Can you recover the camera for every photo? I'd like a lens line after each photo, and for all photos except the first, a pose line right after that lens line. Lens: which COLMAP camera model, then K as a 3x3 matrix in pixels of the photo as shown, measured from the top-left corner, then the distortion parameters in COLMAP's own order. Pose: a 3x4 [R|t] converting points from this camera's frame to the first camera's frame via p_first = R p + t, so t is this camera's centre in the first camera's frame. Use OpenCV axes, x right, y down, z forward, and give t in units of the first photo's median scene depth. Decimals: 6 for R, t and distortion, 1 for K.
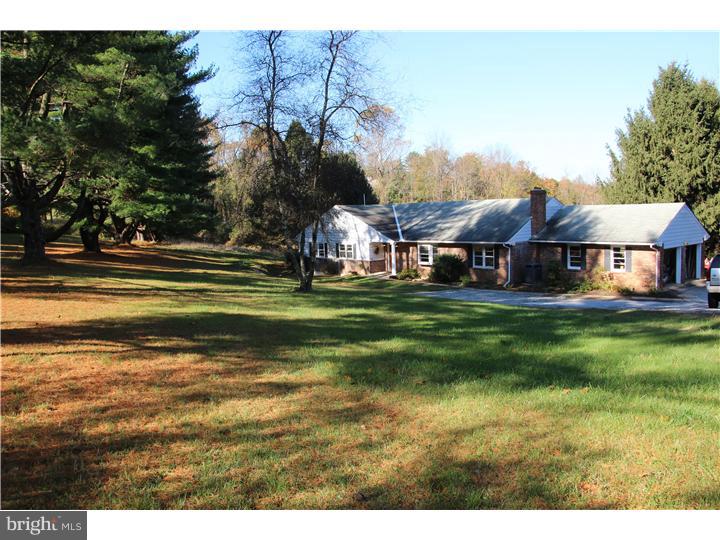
lens RADIAL K [[802.4, 0, 374.5], [0, 802.4, 270.4], [0, 0, 1]] dist [-0.030338, 0.012273]
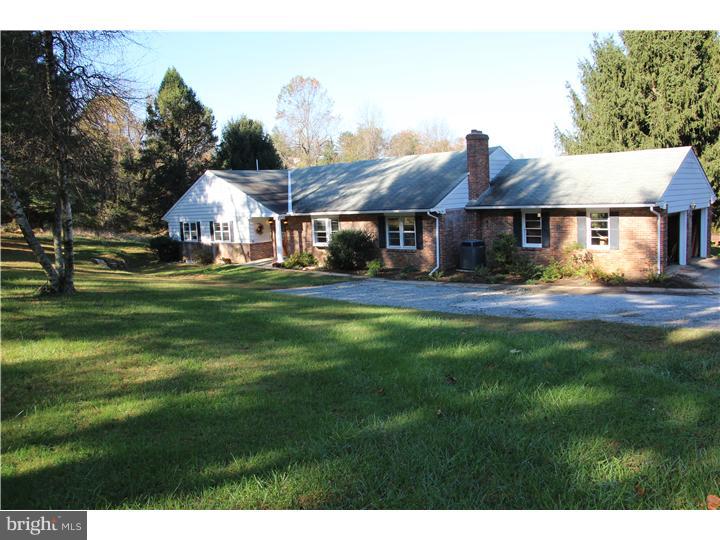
lens RADIAL K [[802.4, 0, 374.5], [0, 802.4, 270.4], [0, 0, 1]] dist [-0.030338, 0.012273]
pose [[0.997299, -0.023058, 0.069730, 0.059192], [0.022081, 0.999647, 0.014750, 0.004375], [-0.070045, -0.013171, 0.997457, 0.288127]]
